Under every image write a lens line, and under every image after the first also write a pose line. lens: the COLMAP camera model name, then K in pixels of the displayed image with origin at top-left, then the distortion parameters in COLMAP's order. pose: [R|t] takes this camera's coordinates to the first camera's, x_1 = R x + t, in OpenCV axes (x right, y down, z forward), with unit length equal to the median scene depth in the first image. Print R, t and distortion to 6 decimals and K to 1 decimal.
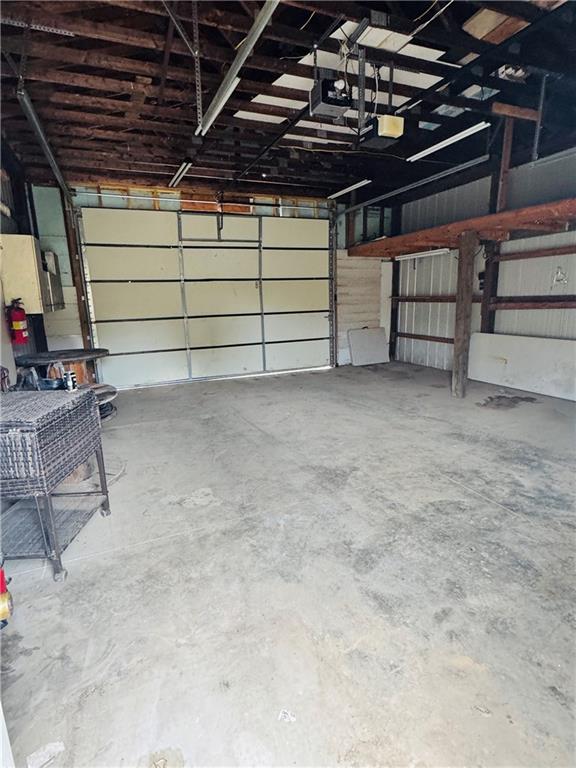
lens RADIAL K [[402.7, 0, 286.0], [0, 402.7, 384.4], [0, 0, 1]] dist [-0.002731, -0.000225]
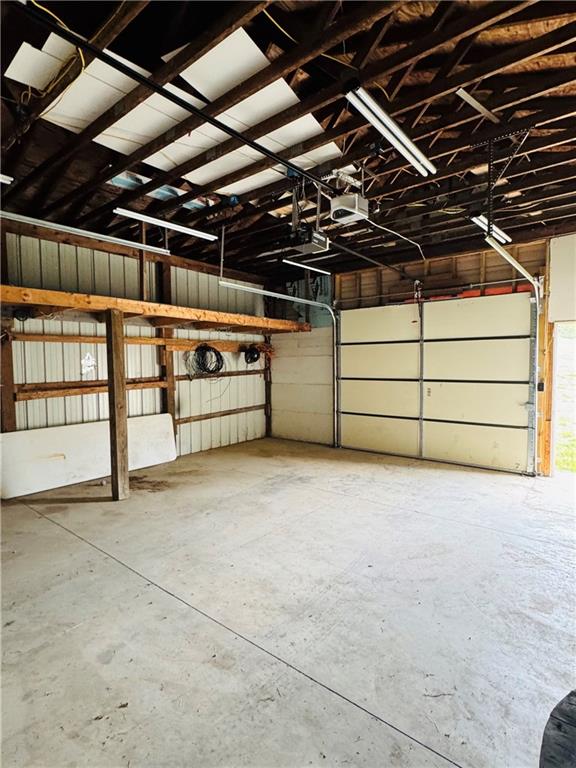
lens RADIAL K [[402.7, 0, 288.3], [0, 402.7, 385.9], [0, 0, 1]] dist [-0.002731, -0.000225]
pose [[-0.458286, -0.015031, 0.888678, -0.785765], [0.211263, 0.969359, 0.125343, -0.377359], [-0.863332, 0.245187, -0.441068, 1.673592]]
